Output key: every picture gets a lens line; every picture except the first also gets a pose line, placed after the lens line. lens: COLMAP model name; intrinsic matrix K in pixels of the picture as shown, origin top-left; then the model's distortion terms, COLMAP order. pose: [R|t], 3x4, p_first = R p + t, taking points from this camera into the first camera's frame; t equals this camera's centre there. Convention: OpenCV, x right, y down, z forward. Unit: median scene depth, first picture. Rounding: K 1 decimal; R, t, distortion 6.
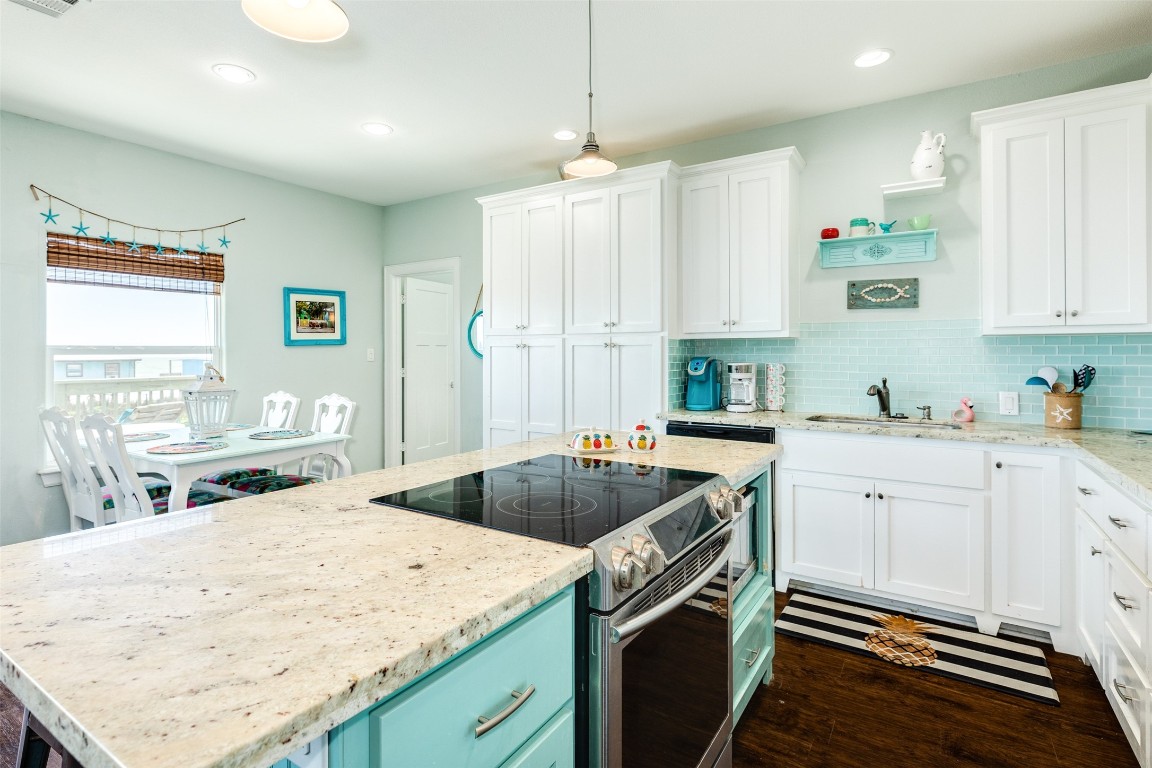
lens RADIAL K [[573.9, 0, 549.5], [0, 573.9, 349.2], [0, 0, 1]] dist [0.012411, -0.002052]
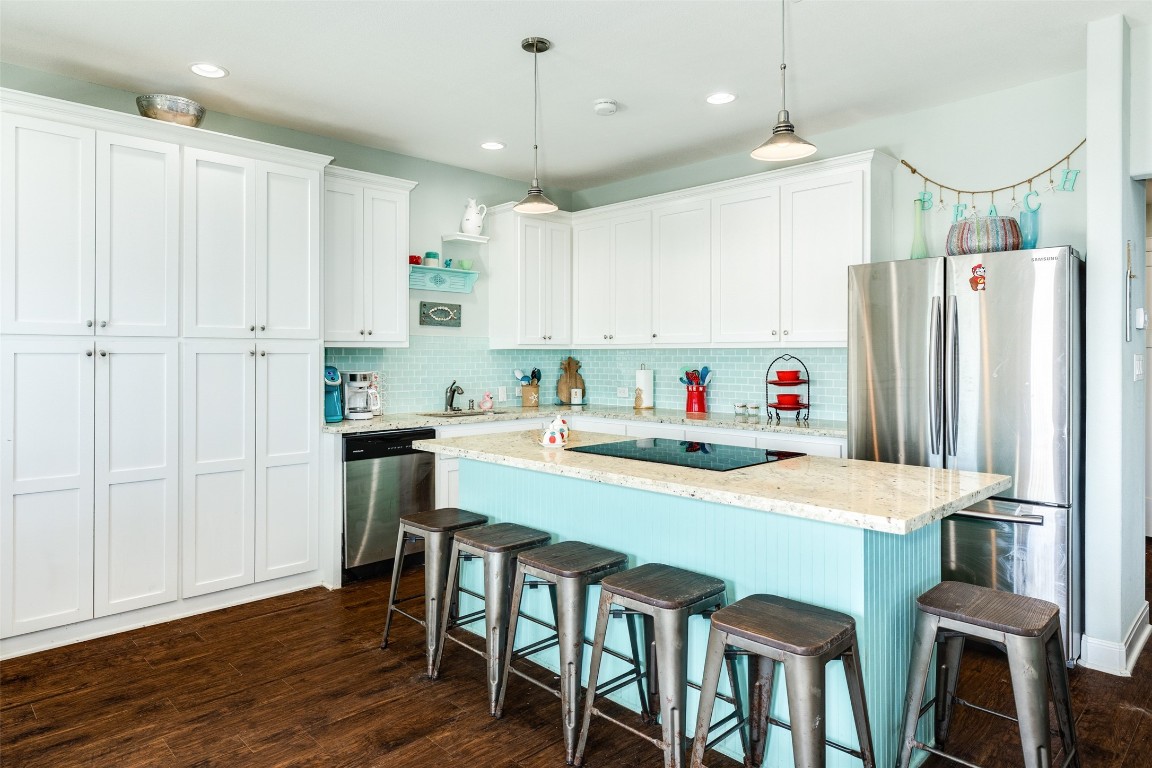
lens RADIAL K [[688.9, 0, 532.0], [0, 688.9, 352.6], [0, 0, 1]] dist [-0.007894, 0.002252]
pose [[0.248114, 0.009240, 0.968687, -0.749963], [0.001820, 0.999948, -0.010004, 0.003079], [-0.968729, 0.004245, 0.248085, 0.384608]]
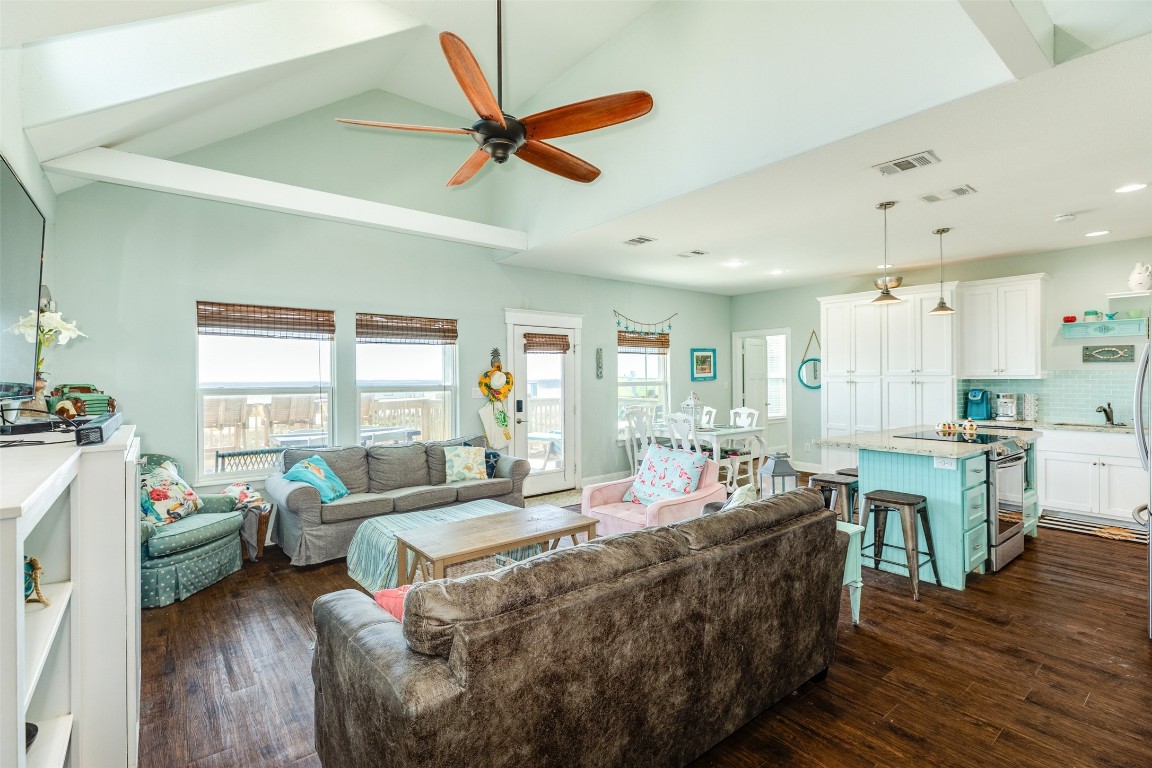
lens RADIAL K [[513.6, 0, 567.1], [0, 513.6, 375.1], [0, 0, 1]] dist [0.003917, 0.000325]
pose [[0.948282, -0.003221, -0.317412, -0.419093], [0.003772, 0.999992, 0.001121, -0.035825], [0.317406, -0.002260, 0.948287, -0.876238]]
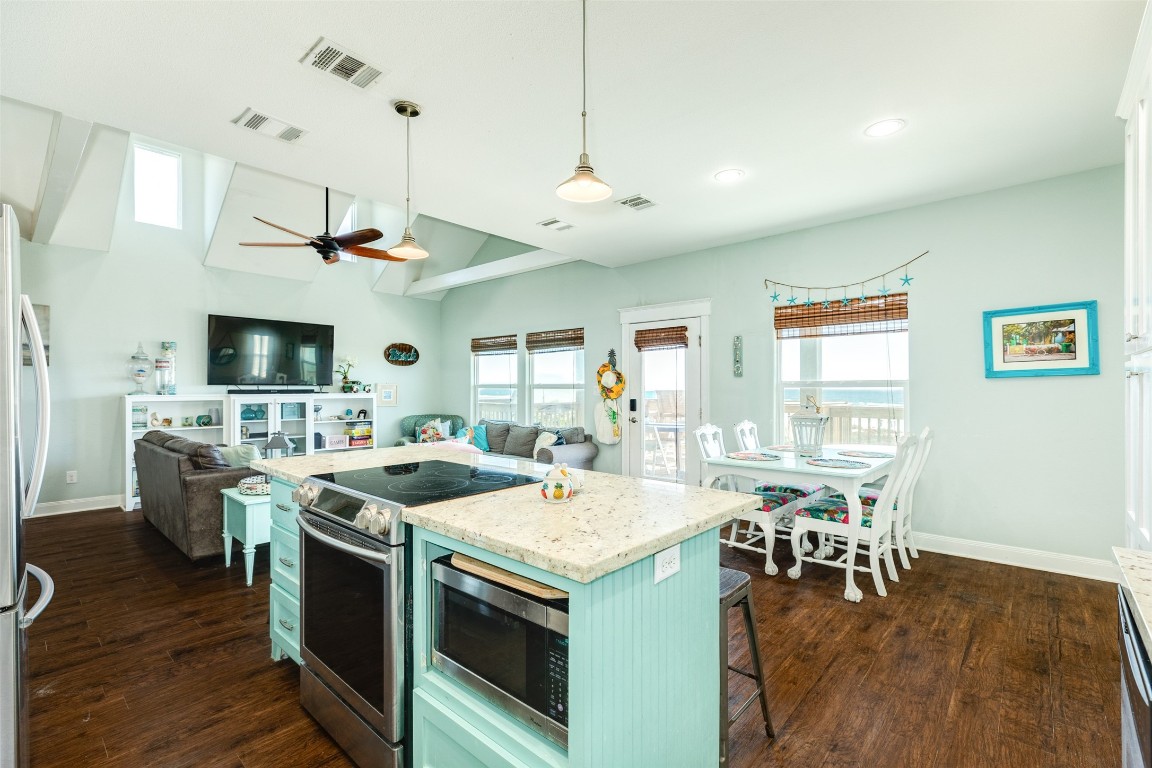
lens RADIAL K [[513.6, 0, 581.8], [0, 513.6, 388.0], [0, 0, 1]] dist [0.003917, 0.000325]
pose [[-0.128624, 0.001835, -0.991692, 0.527631], [0.006493, 0.999978, 0.001008, 0.005656], [0.991672, -0.006309, -0.128633, 0.645939]]
